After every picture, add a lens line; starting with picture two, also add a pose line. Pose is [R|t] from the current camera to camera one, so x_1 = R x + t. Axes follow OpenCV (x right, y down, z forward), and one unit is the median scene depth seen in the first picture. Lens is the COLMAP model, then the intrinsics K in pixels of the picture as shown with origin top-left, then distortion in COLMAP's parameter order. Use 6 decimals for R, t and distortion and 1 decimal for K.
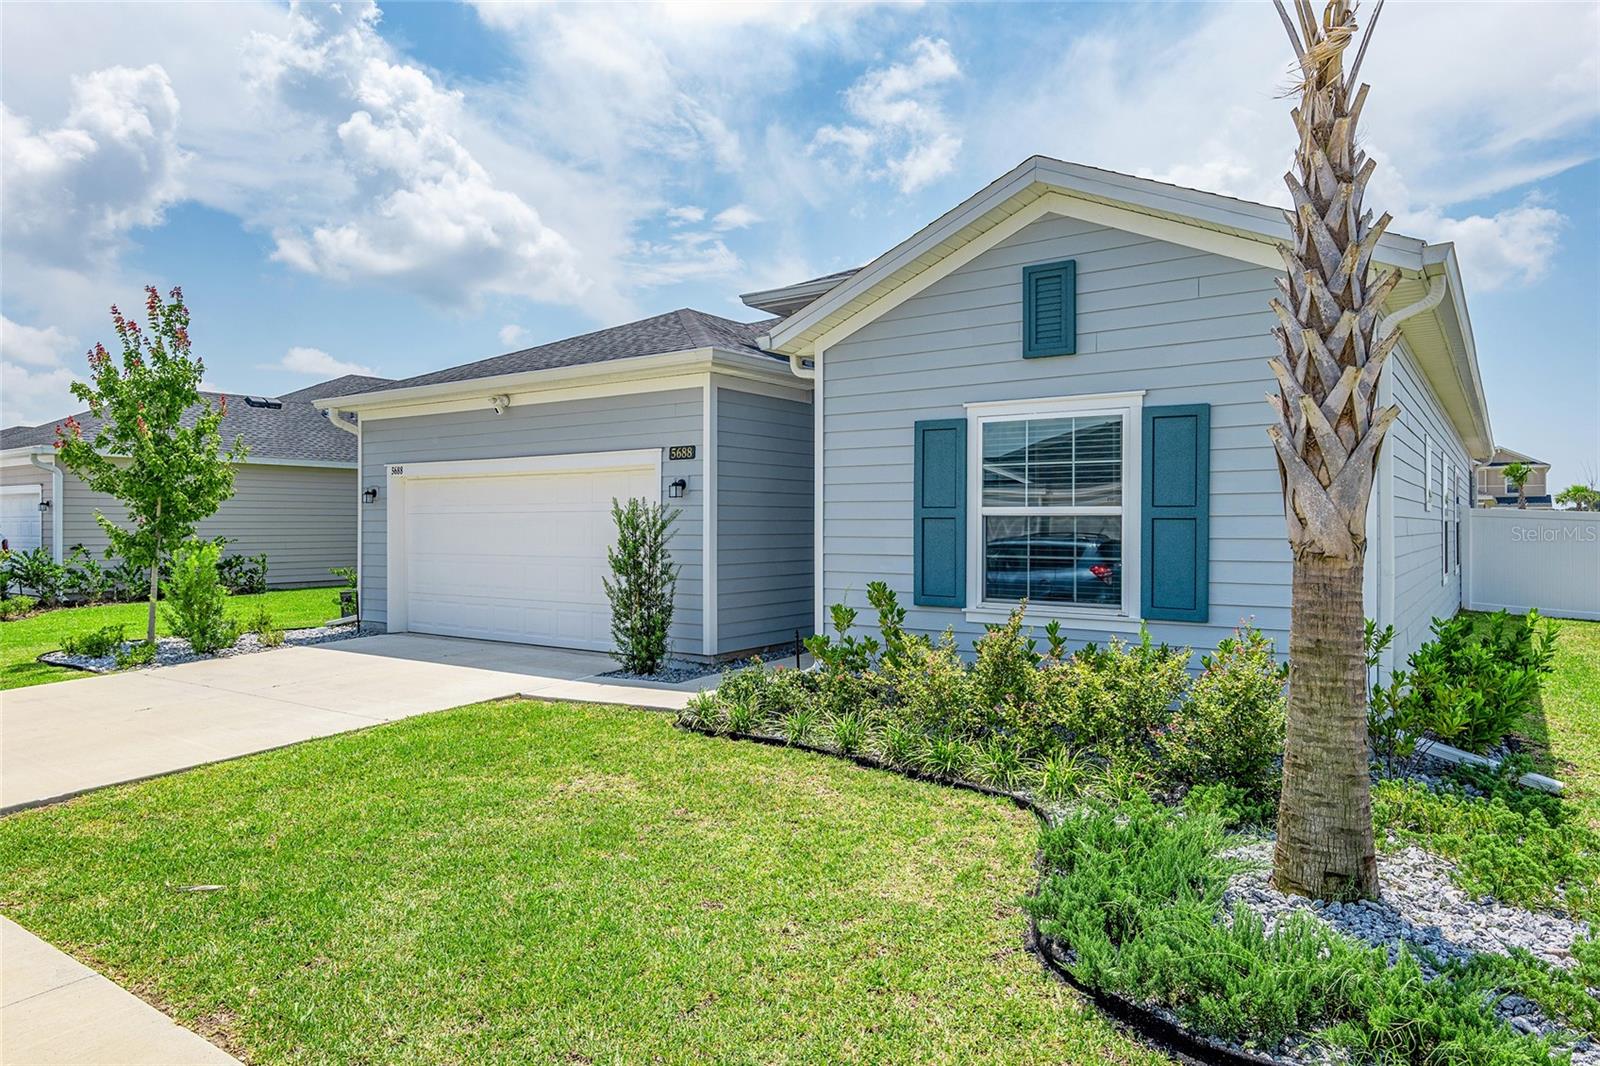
lens RADIAL K [[1007.0, 0, 801.0], [0, 1007.0, 537.6], [0, 0, 1]] dist [0.012063, 0.001991]
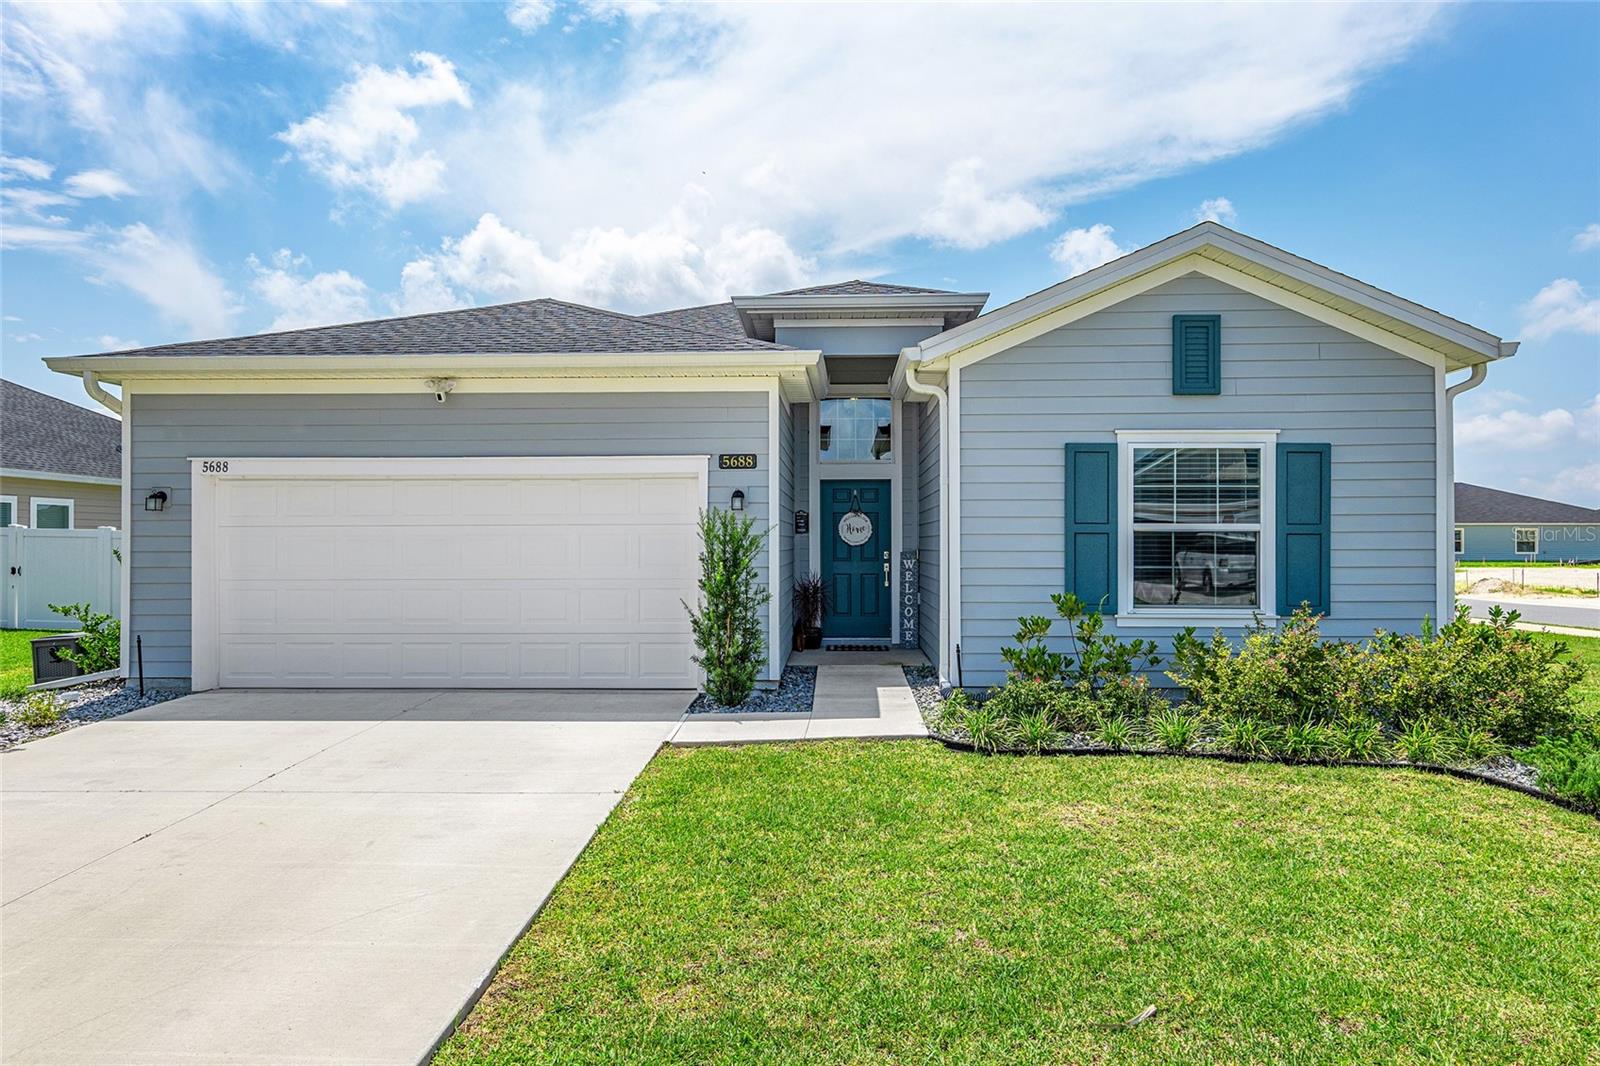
lens RADIAL K [[959.7, 0, 803.0], [0, 959.7, 537.5], [0, 0, 1]] dist [-0.005429, -0.004576]
pose [[0.833389, 0.002081, 0.552683, -0.644780], [0.009101, 0.999806, -0.017488, 0.000692], [-0.552612, 0.019604, 0.833208, 0.286279]]
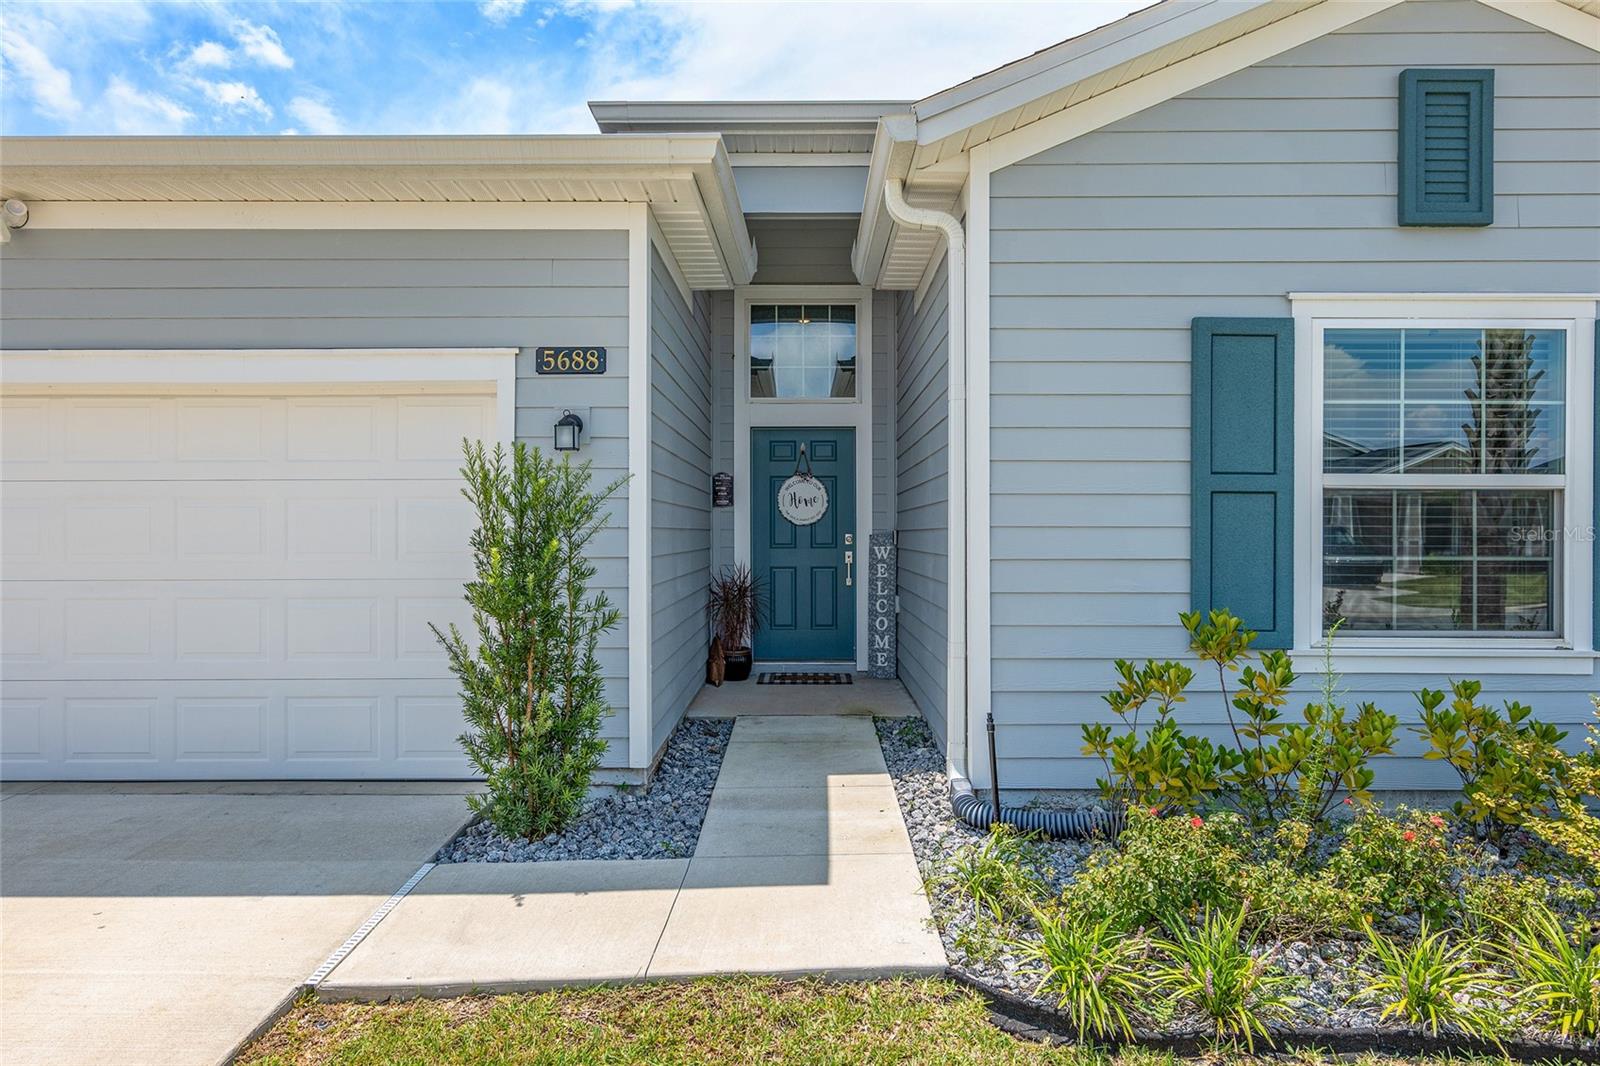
lens RADIAL K [[914.2, 0, 799.8], [0, 914.2, 536.1], [0, 0, 1]] dist [0.003372, 0.000473]
pose [[0.815750, -0.002668, 0.578398, -0.334419], [0.008546, 0.999936, -0.007440, 0.006282], [-0.578341, 0.011012, 0.815721, 0.673129]]
